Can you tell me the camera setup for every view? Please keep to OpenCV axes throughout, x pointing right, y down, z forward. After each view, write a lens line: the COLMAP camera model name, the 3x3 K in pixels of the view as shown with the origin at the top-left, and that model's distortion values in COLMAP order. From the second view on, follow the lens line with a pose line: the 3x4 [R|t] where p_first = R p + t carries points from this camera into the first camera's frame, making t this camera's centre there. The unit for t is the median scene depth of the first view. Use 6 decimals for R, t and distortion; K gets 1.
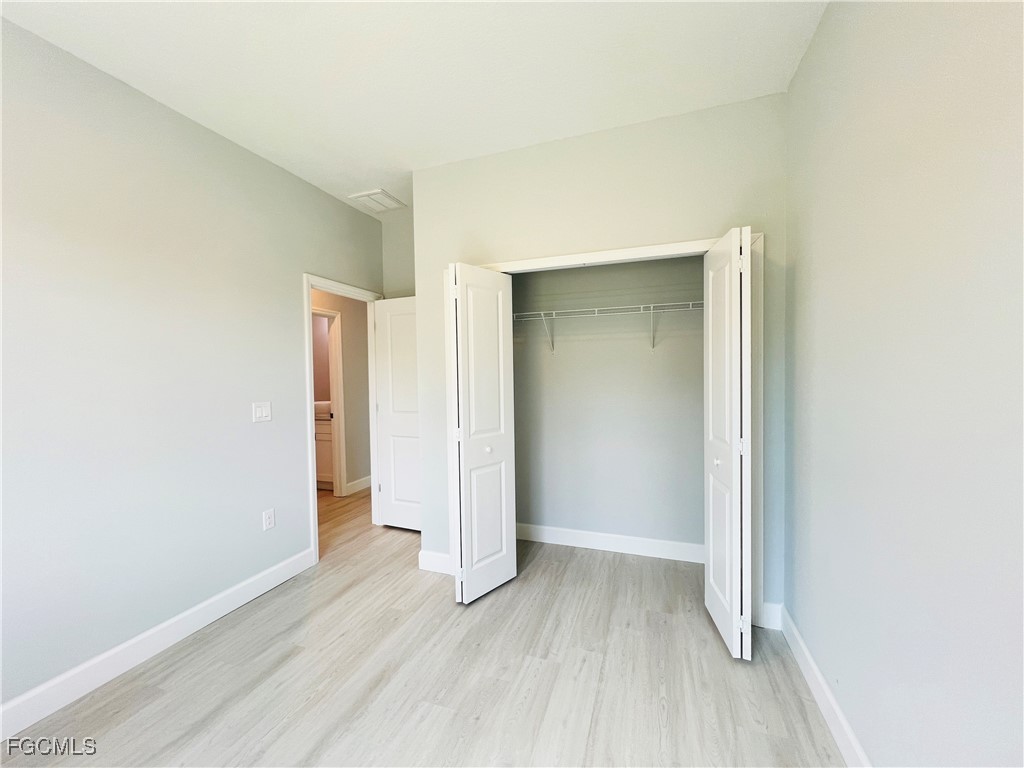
lens RADIAL K [[407.0, 0, 512.0], [0, 407.0, 384.0], [0, 0, 1]] dist [0.006924, 0.000228]
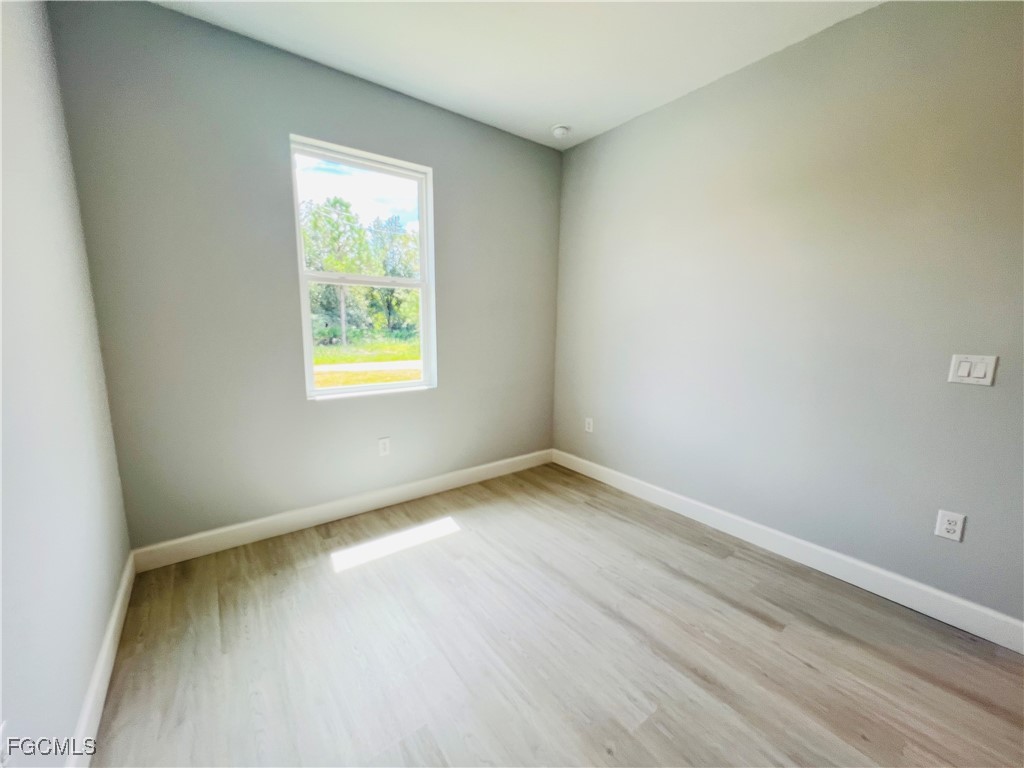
lens RADIAL K [[407.0, 0, 512.0], [0, 407.0, 384.0], [0, 0, 1]] dist [0.006924, 0.000228]
pose [[-0.545027, 0.137308, -0.827098, 0.499463], [-0.026678, 0.983159, 0.180795, -0.014691], [0.837994, 0.120604, -0.532185, 1.023644]]
